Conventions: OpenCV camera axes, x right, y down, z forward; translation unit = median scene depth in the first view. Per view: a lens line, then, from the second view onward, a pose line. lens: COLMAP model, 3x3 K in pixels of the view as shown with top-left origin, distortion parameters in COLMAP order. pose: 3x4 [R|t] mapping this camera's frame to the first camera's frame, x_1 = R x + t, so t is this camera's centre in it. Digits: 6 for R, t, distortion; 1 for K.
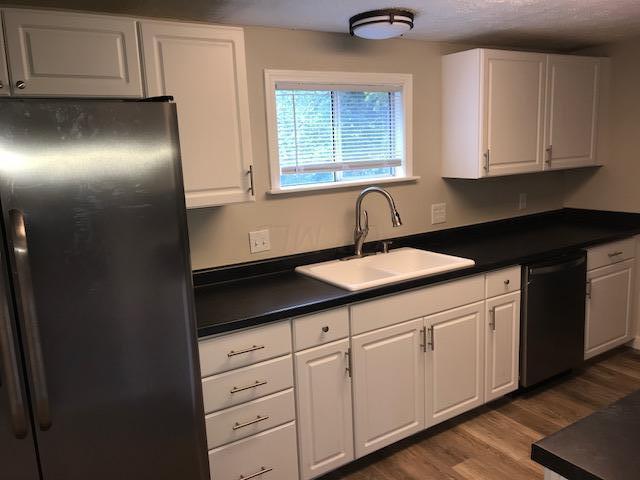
lens RADIAL K [[530.3, 0, 322.3], [0, 530.3, 235.5], [0, 0, 1]] dist [0.016304, -0.019430]
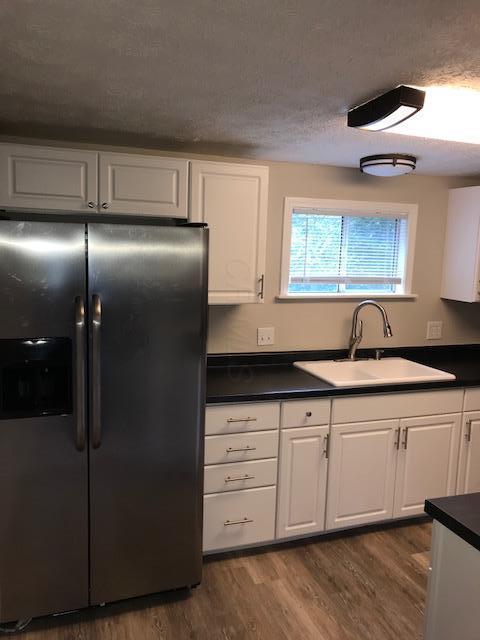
lens RADIAL K [[530.3, 0, 239.8], [0, 530.3, 320.5], [0, 0, 1]] dist [0.016304, -0.019430]
pose [[0.973618, 0.106129, -0.201999, 0.066039], [-0.111717, 0.993604, -0.016433, 0.001303], [0.198963, 0.038567, 0.979248, -0.201309]]
